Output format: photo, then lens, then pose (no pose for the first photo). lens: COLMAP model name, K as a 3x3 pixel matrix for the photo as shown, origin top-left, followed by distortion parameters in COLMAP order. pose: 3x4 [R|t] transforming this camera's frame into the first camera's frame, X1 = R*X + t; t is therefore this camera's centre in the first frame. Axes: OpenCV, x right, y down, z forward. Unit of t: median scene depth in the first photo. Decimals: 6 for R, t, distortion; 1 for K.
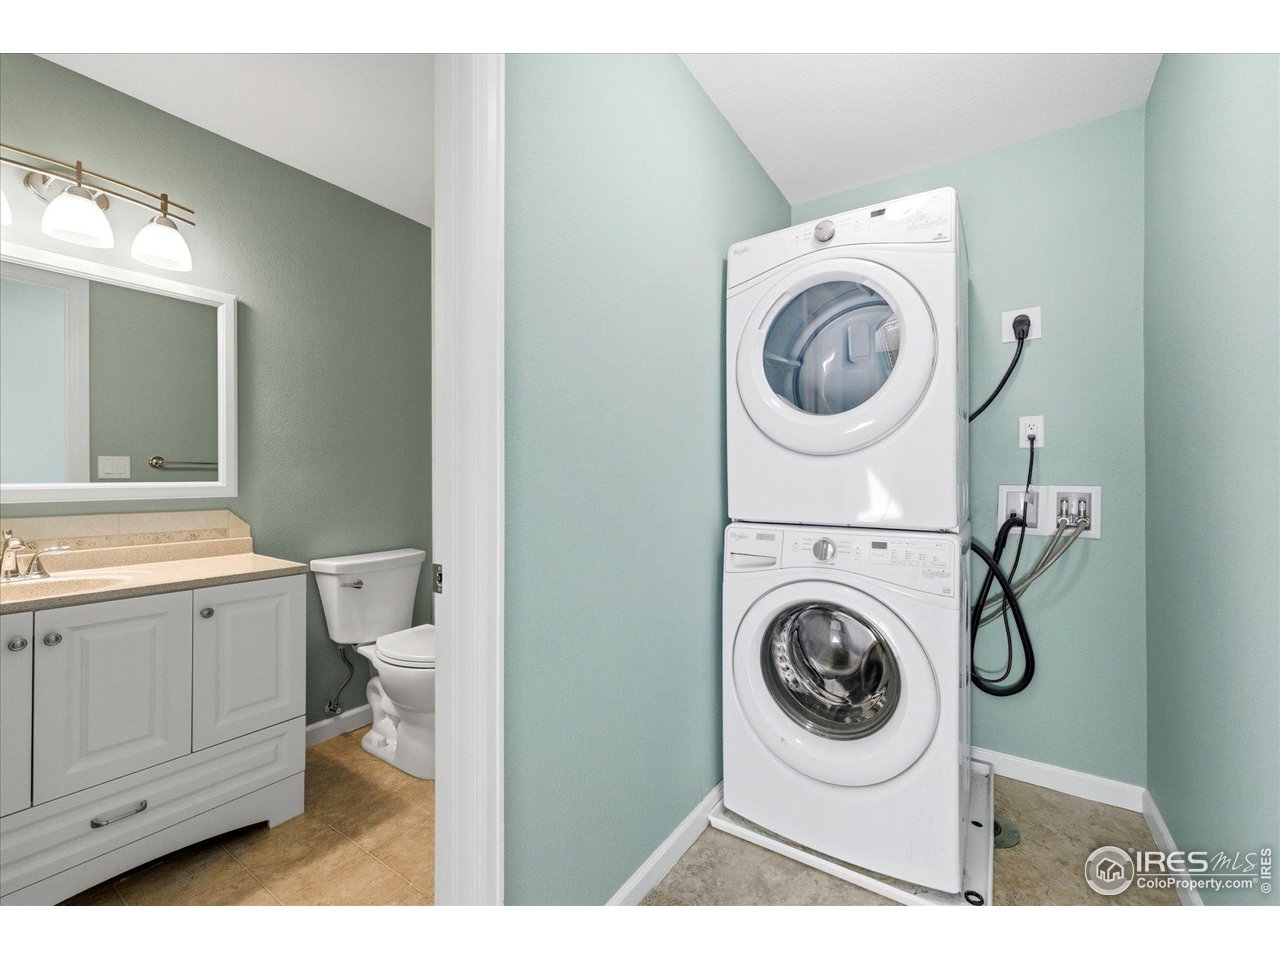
lens RADIAL K [[531.0, 0, 643.9], [0, 531.0, 479.6], [0, 0, 1]] dist [0.003045, 0.000359]
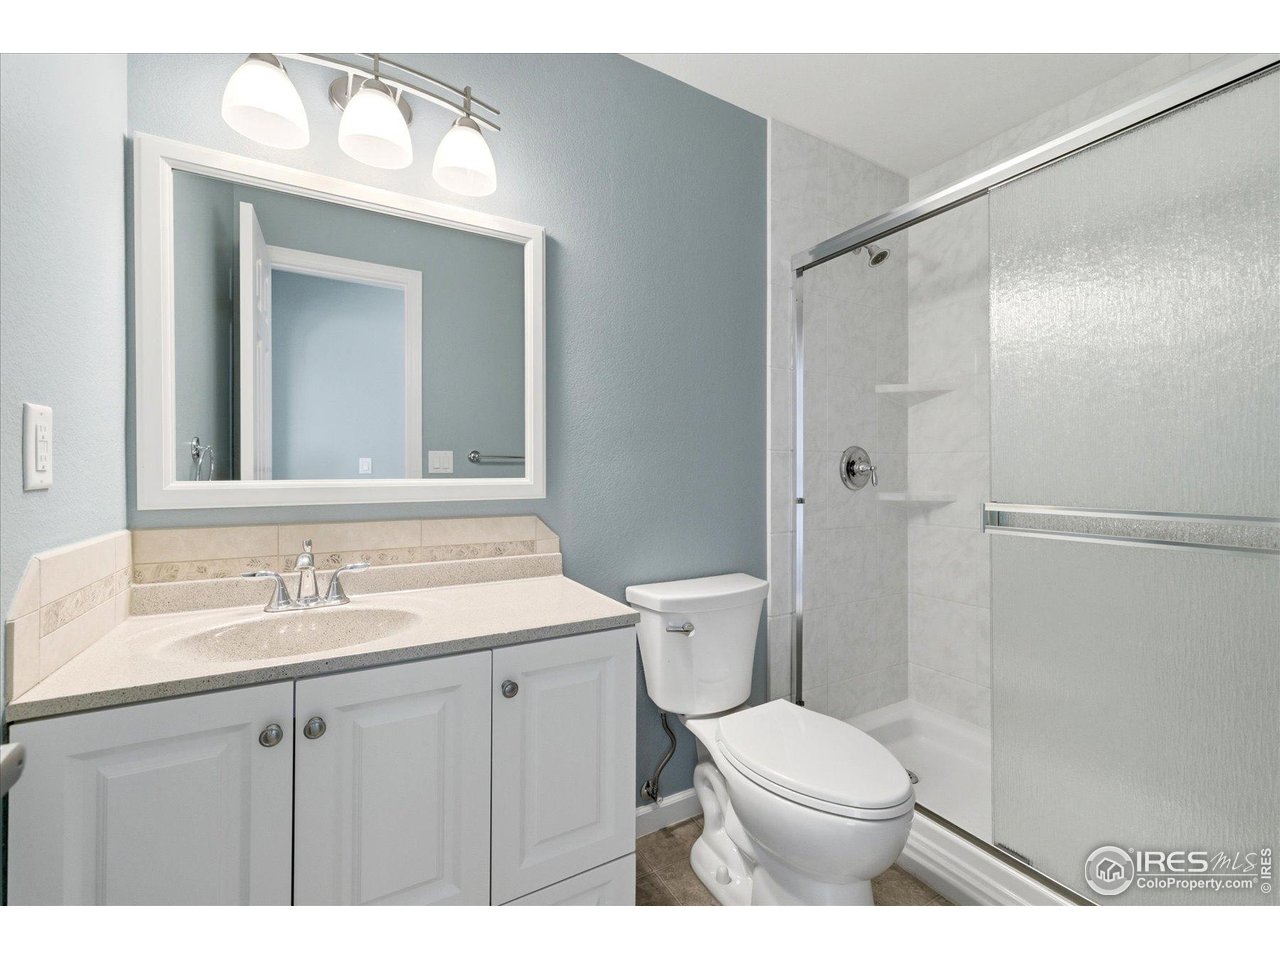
lens RADIAL K [[531.0, 0, 639.4], [0, 531.0, 476.3], [0, 0, 1]] dist [0.003045, 0.000359]
pose [[0.894324, 0.003071, -0.447409, -0.324807], [-0.002128, 0.999994, 0.002611, -0.000712], [0.447415, -0.001383, 0.894326, 0.407930]]
